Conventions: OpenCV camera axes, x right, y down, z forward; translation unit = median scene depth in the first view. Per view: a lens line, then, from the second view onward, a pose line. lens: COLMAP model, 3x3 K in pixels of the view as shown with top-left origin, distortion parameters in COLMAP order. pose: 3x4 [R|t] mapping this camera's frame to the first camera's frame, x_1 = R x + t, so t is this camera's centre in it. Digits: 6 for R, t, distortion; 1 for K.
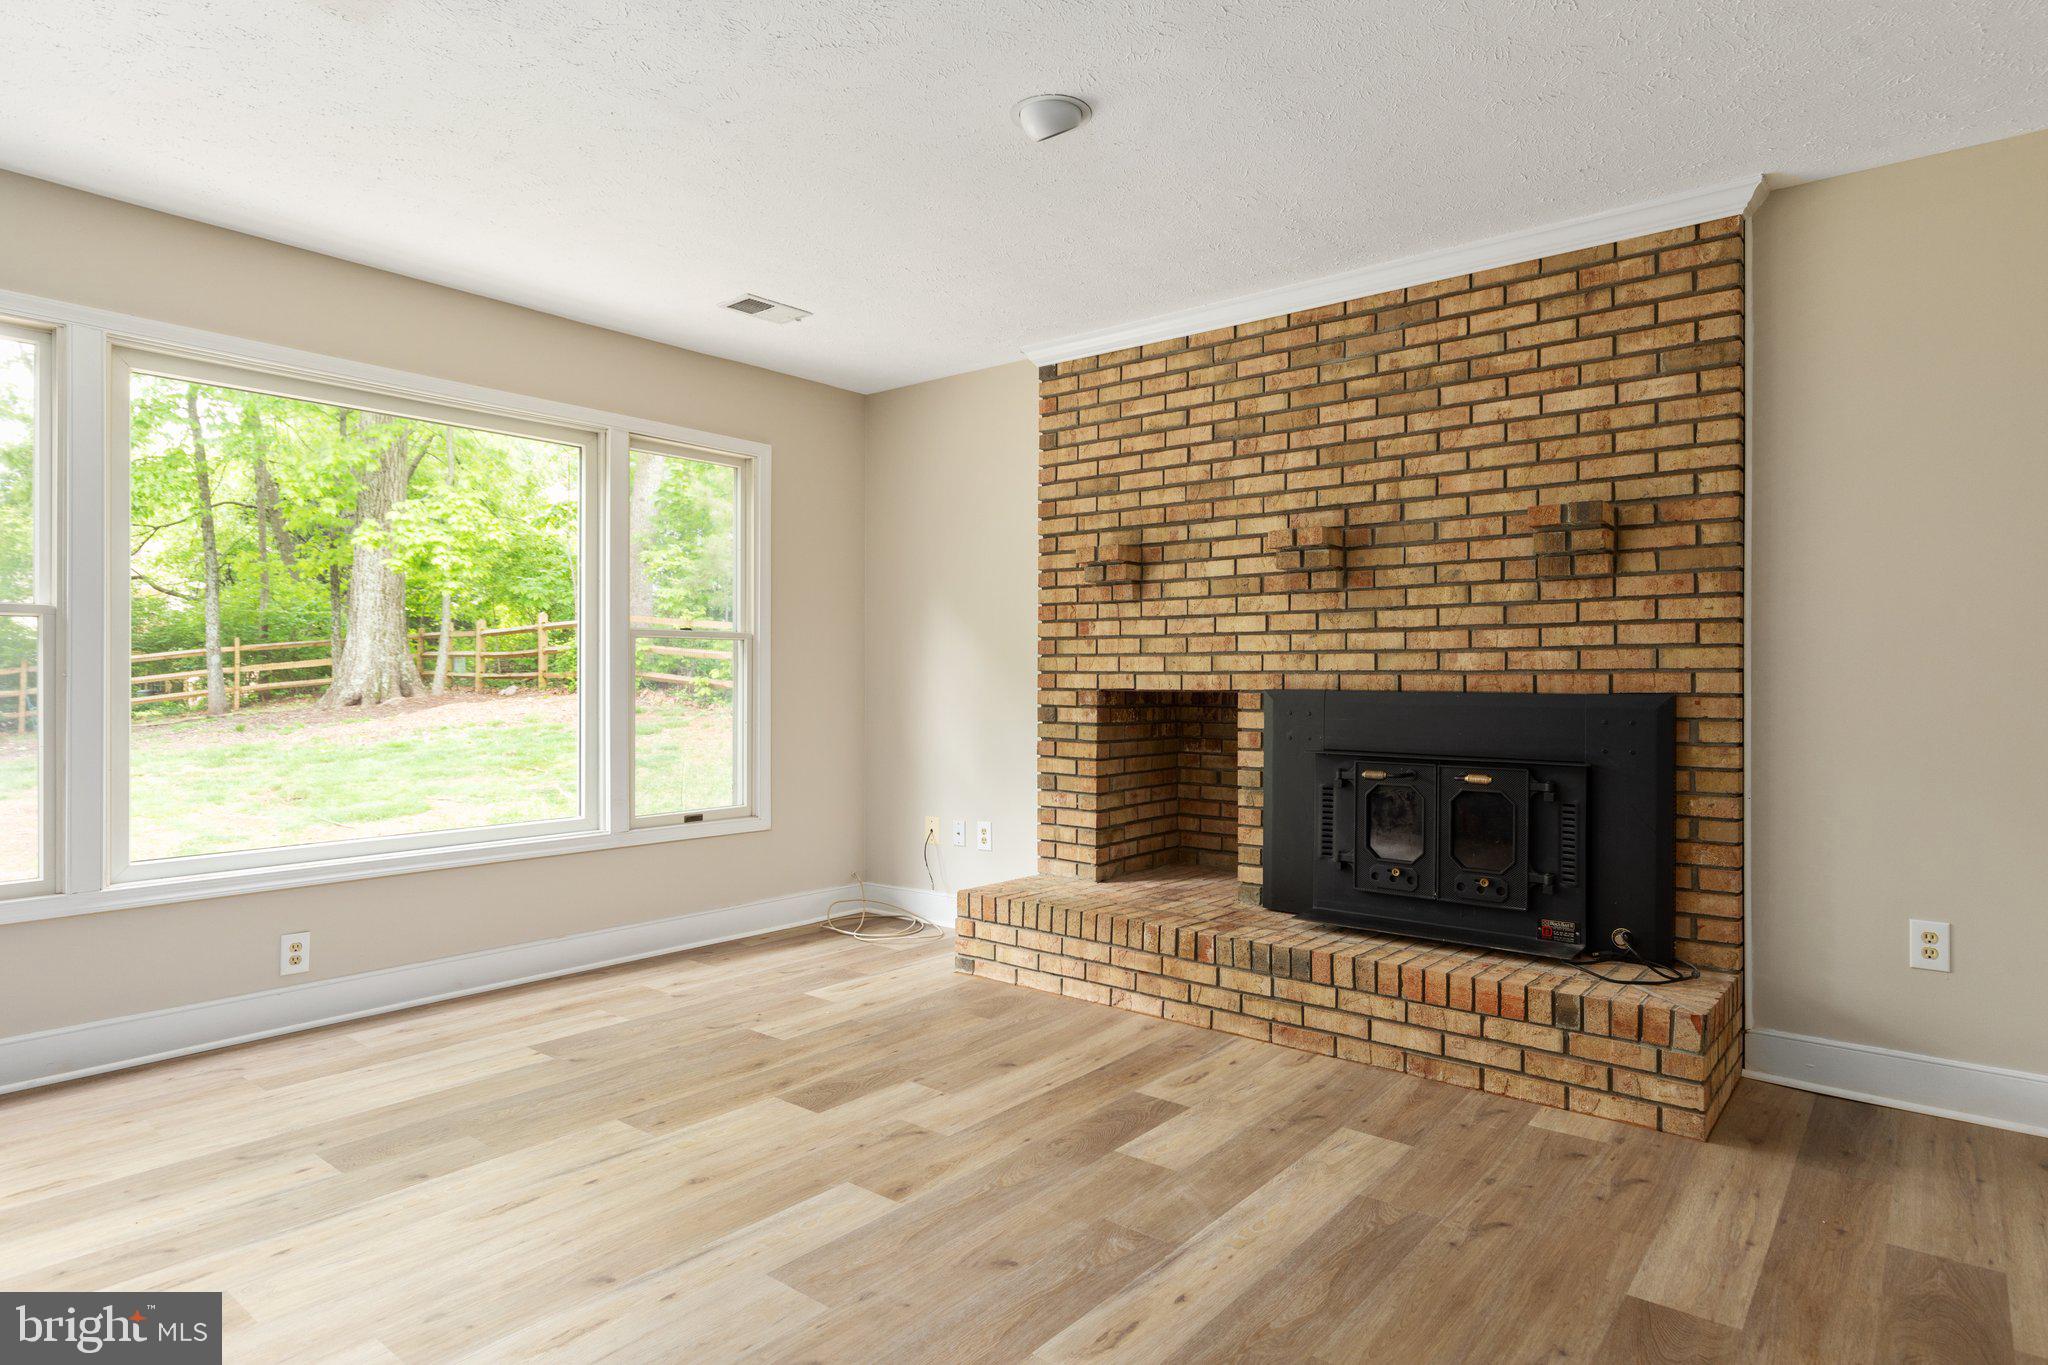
lens RADIAL K [[1106.7, 0, 1024.6], [0, 1106.7, 676.3], [0, 0, 1]] dist [0.001337, -0.000036]
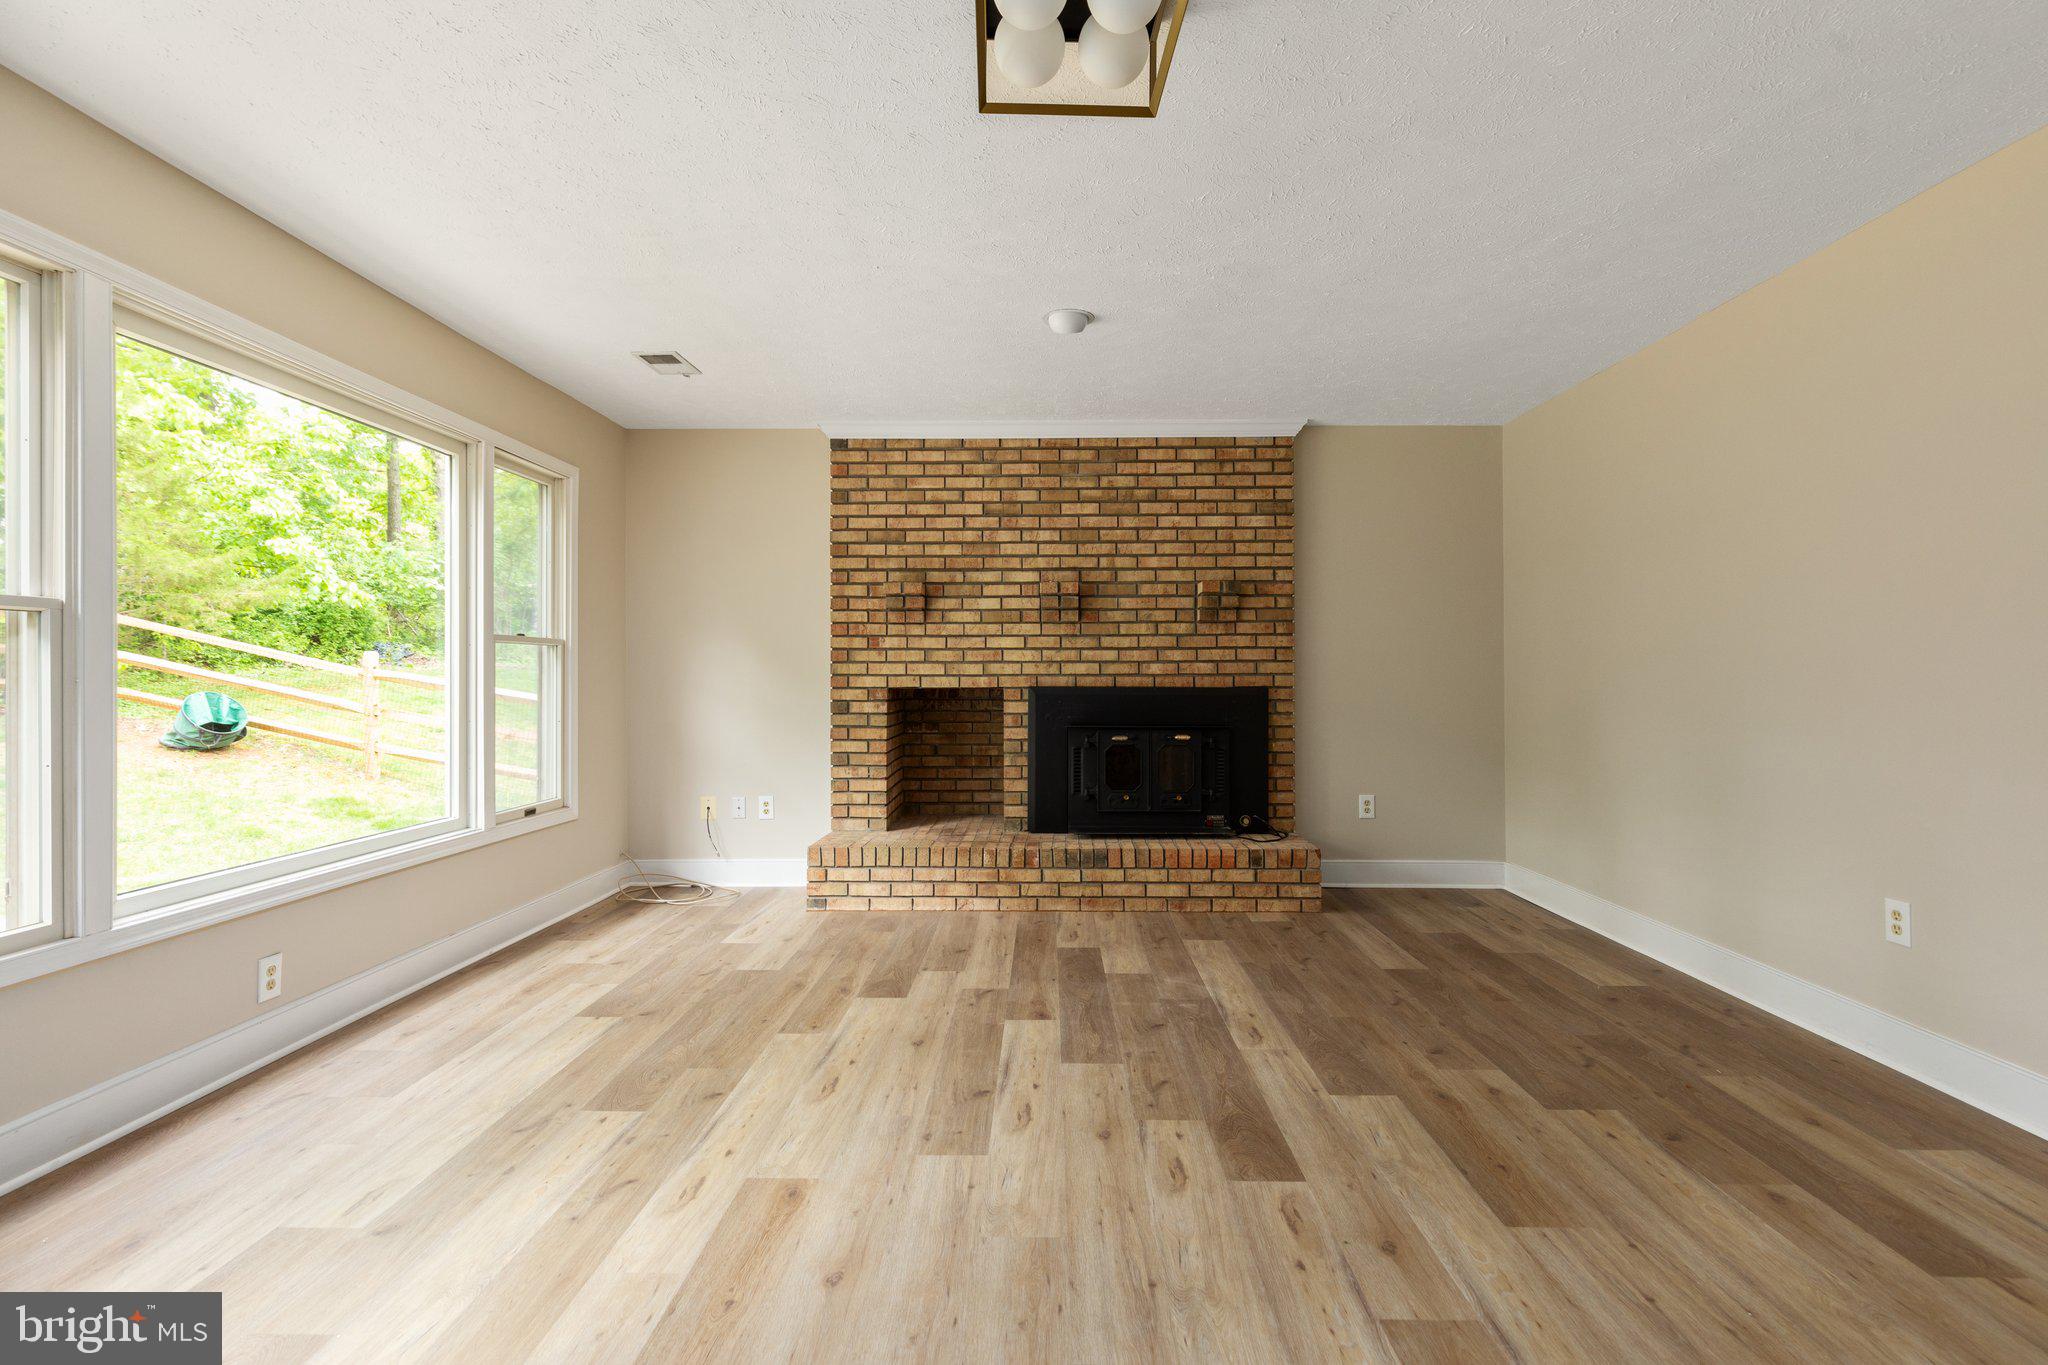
lens RADIAL K [[940.4, 0, 1017.5], [0, 940.4, 678.3], [0, 0, 1]] dist [-0.003318, -0.000385]
pose [[0.797884, -0.003064, 0.602803, -0.580916], [0.001838, 0.999995, 0.002650, -0.002828], [-0.602808, -0.001006, 0.797885, -0.008768]]
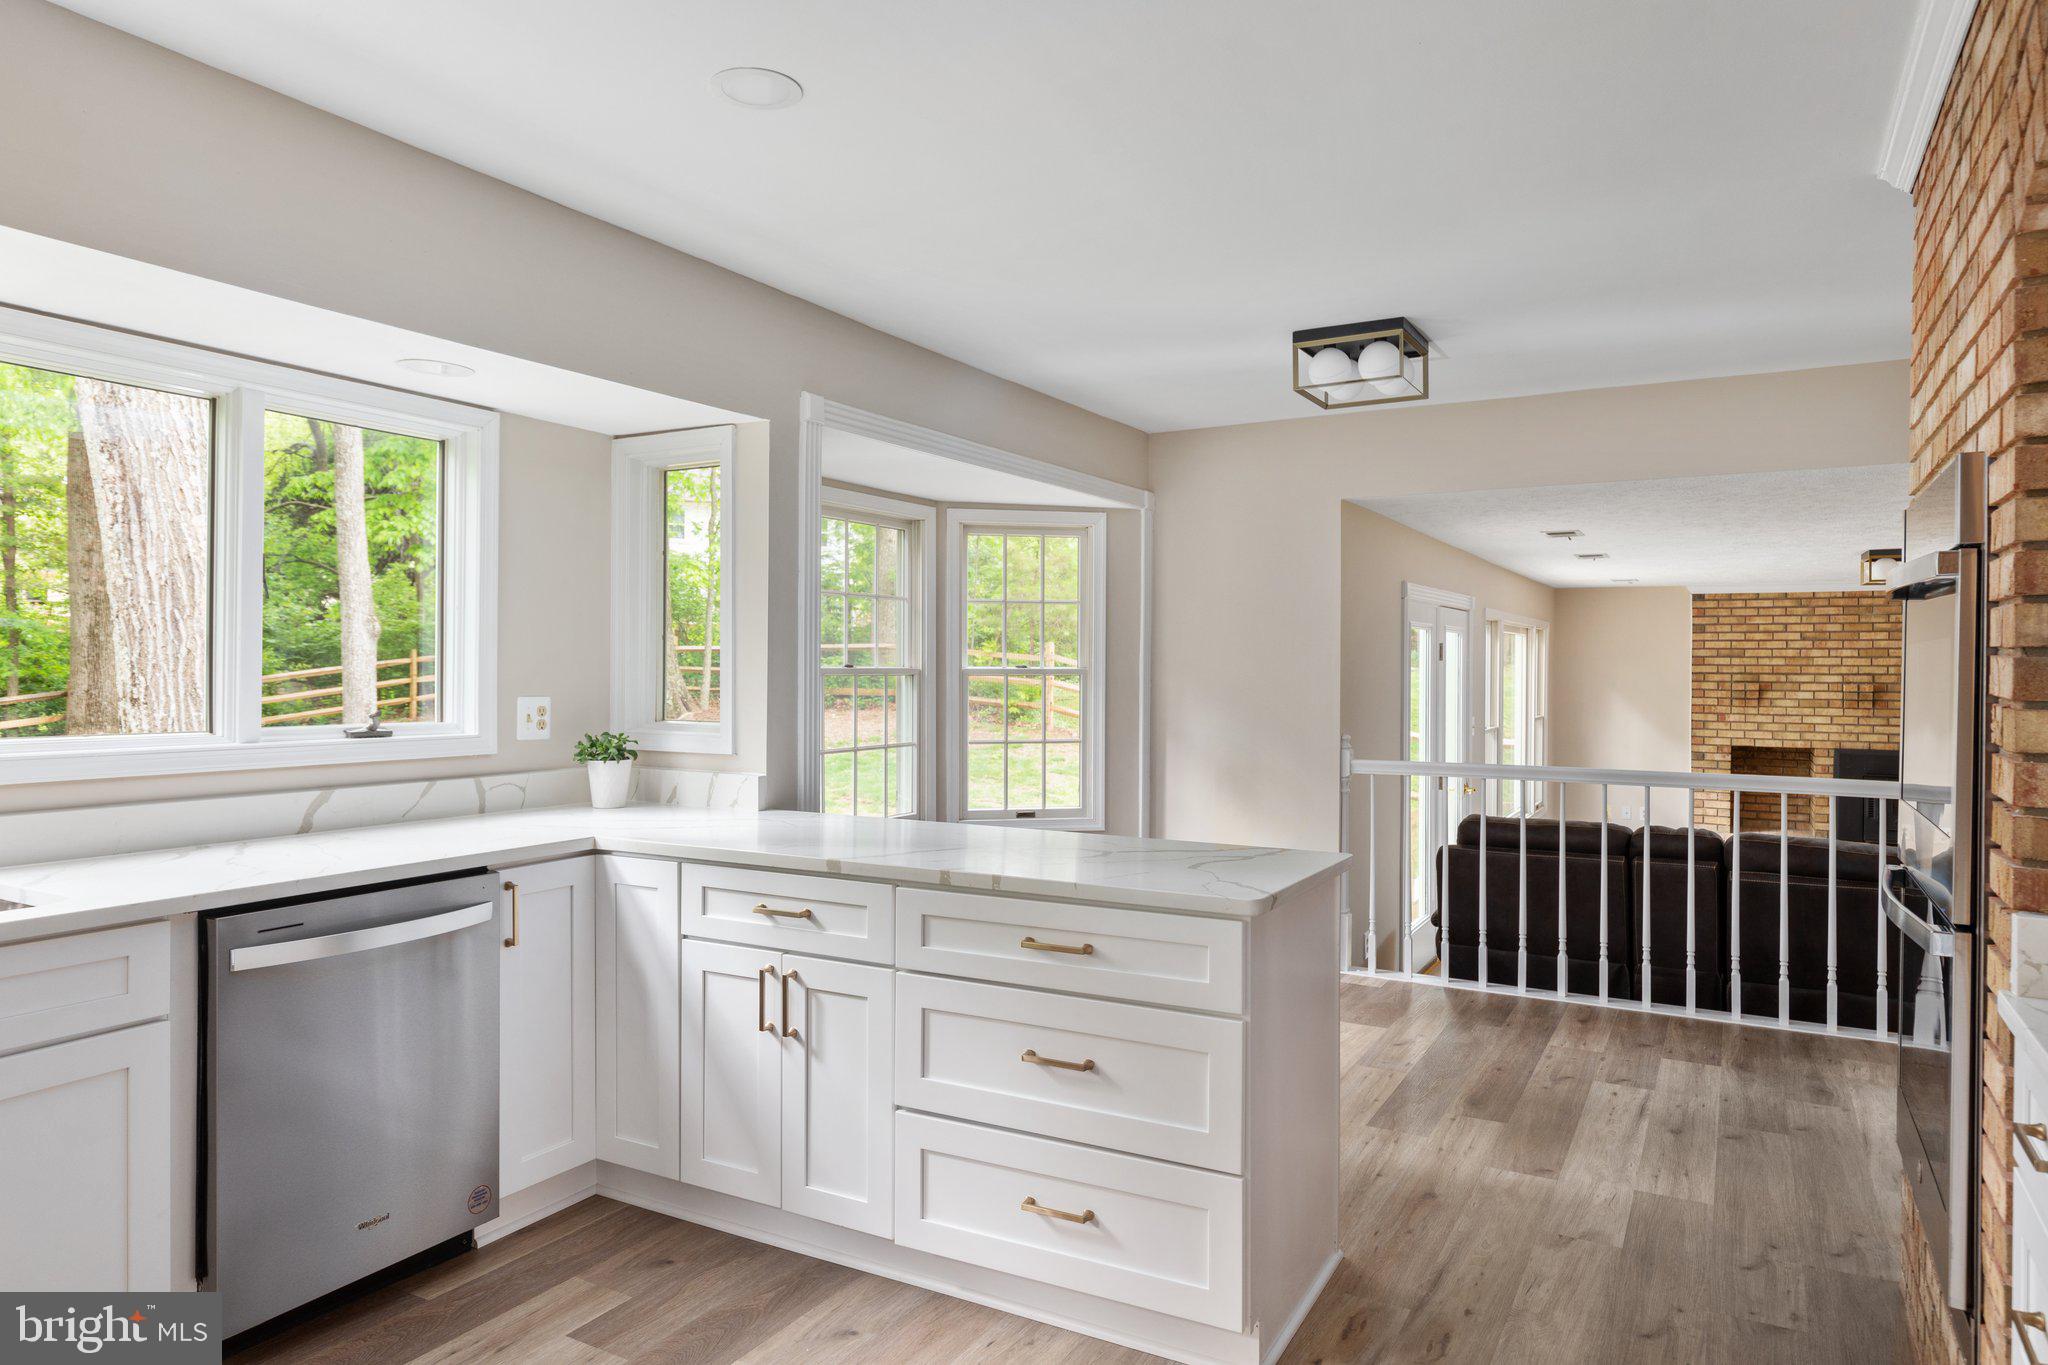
lens RADIAL K [[1229.5, 0, 1030.6], [0, 1229.5, 671.6], [0, 0, 1]] dist [-0.004667, -0.000768]
pose [[0.992569, 0.006932, 0.121482, -1.887978], [-0.006848, 0.999976, -0.001110, -0.143586], [-0.121487, 0.000270, 0.992593, -1.466584]]
